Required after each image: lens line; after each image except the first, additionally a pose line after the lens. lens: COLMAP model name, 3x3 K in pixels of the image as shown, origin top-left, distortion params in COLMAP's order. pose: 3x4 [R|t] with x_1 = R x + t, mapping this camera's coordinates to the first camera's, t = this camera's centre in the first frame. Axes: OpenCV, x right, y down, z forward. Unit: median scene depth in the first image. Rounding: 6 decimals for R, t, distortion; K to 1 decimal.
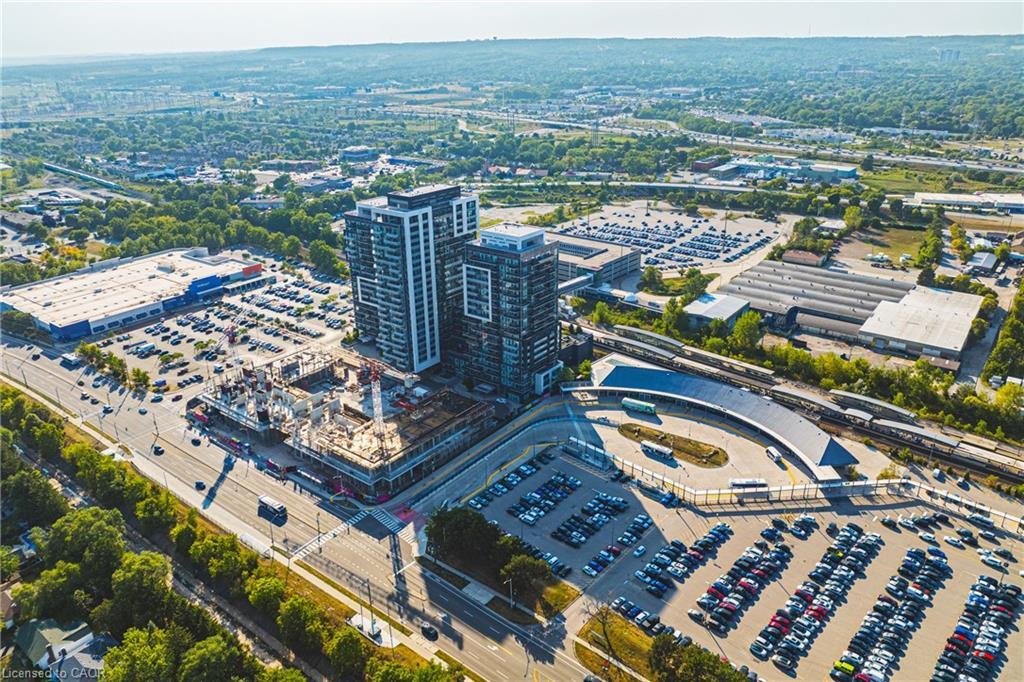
lens RADIAL K [[713.5, 0, 512.0], [0, 713.5, 341.0], [0, 0, 1]] dist [-0.005495, -0.001155]
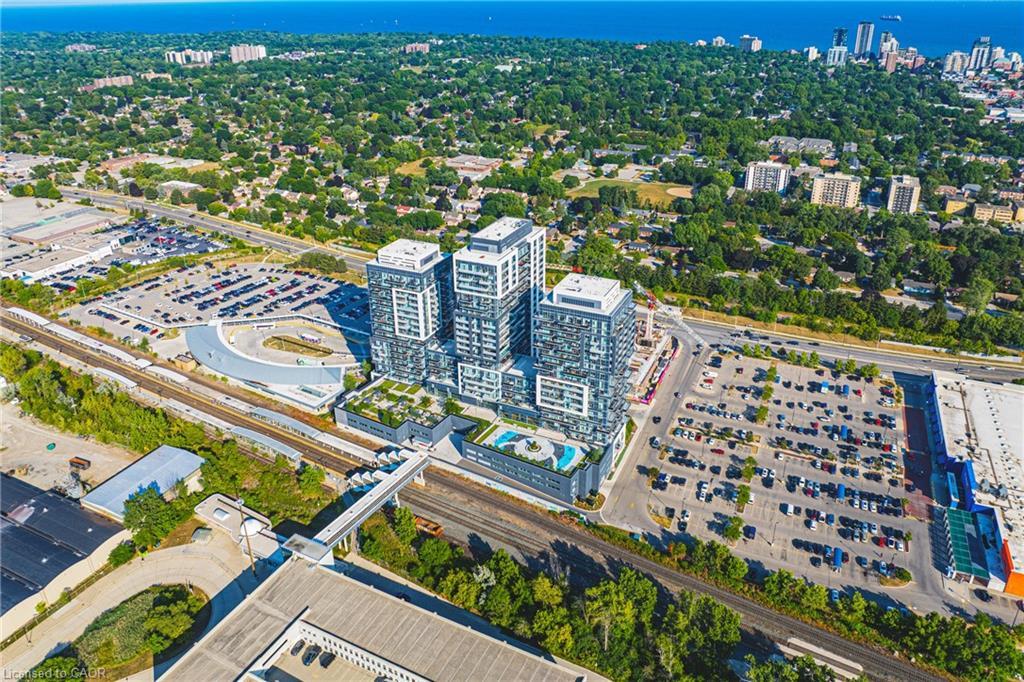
lens RADIAL K [[672.3, 0, 512.0], [0, 672.3, 341.0], [0, 0, 1]] dist [-0.002666, -0.000488]
pose [[-0.977574, 0.120859, -0.172462, 0.037616], [-0.053556, 0.649332, 0.758617, -1.018291], [0.203670, 0.750840, -0.628297, 2.172045]]
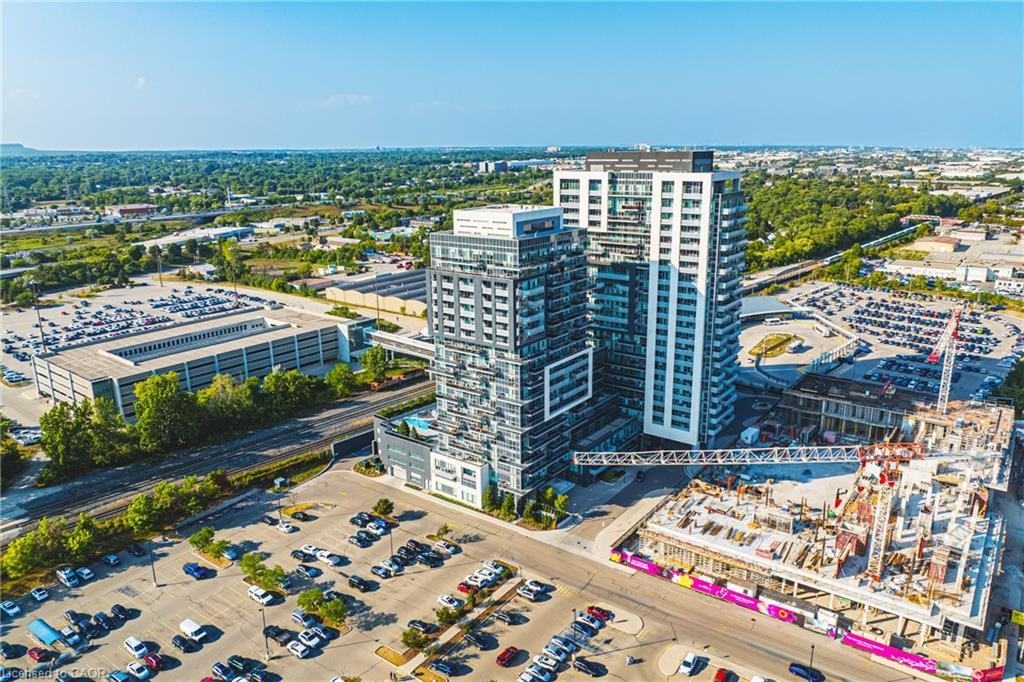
lens RADIAL K [[713.5, 0, 512.0], [0, 713.5, 341.0], [0, 0, 1]] dist [-0.005495, -0.001155]
pose [[-0.025153, -0.240518, 0.970319, -0.989896], [0.392341, 0.890374, 0.230872, -0.330093], [-0.919476, 0.386503, 0.071969, 1.468726]]
